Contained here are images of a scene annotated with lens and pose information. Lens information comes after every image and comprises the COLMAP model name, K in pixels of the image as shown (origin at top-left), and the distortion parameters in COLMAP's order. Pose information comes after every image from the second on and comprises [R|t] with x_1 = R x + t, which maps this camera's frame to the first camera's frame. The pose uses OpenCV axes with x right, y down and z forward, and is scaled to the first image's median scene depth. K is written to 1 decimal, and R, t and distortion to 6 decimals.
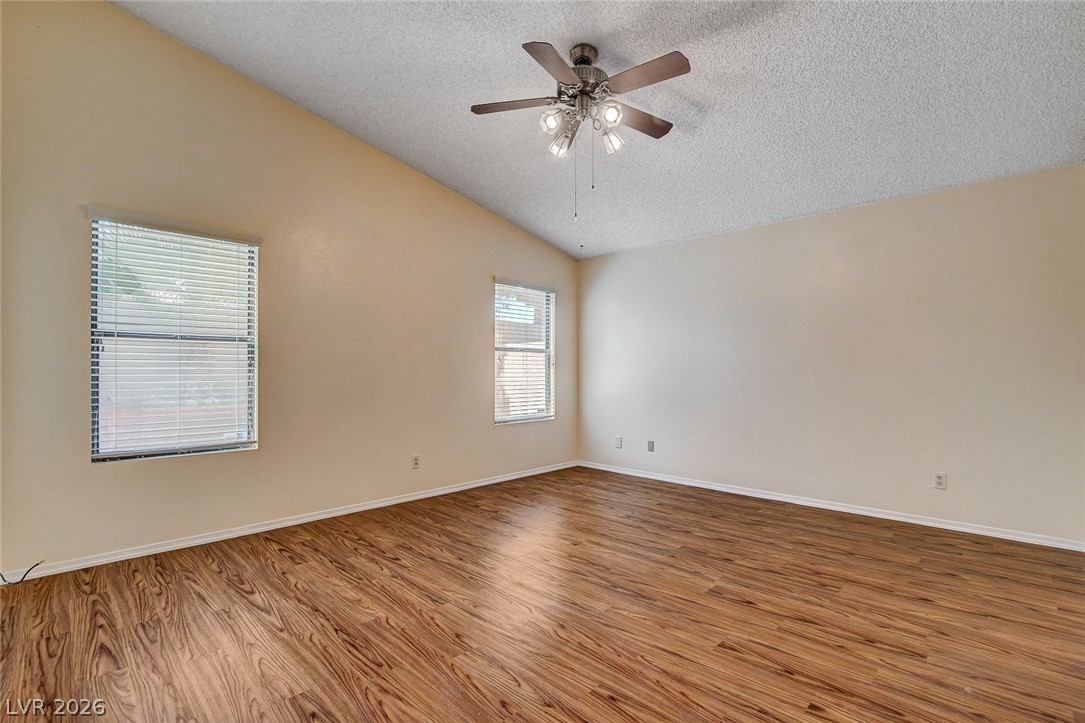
lens RADIAL K [[485.6, 0, 544.8], [0, 485.6, 365.9], [0, 0, 1]] dist [-0.020283, 0.000049]
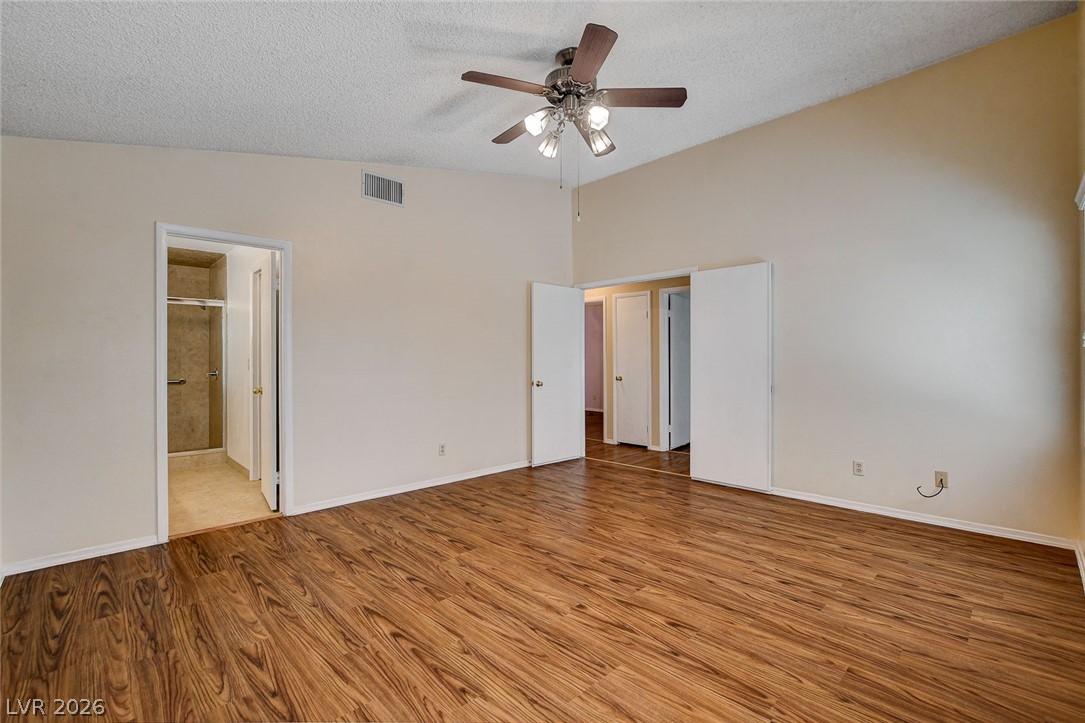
lens RADIAL K [[485.6, 0, 540.4], [0, 485.6, 360.7], [0, 0, 1]] dist [-0.020283, 0.000049]
pose [[-0.999616, 0.005370, 0.027191, 0.114073], [0.005109, 0.999940, -0.009659, 0.002164], [-0.027241, -0.009516, -0.999584, 1.940835]]
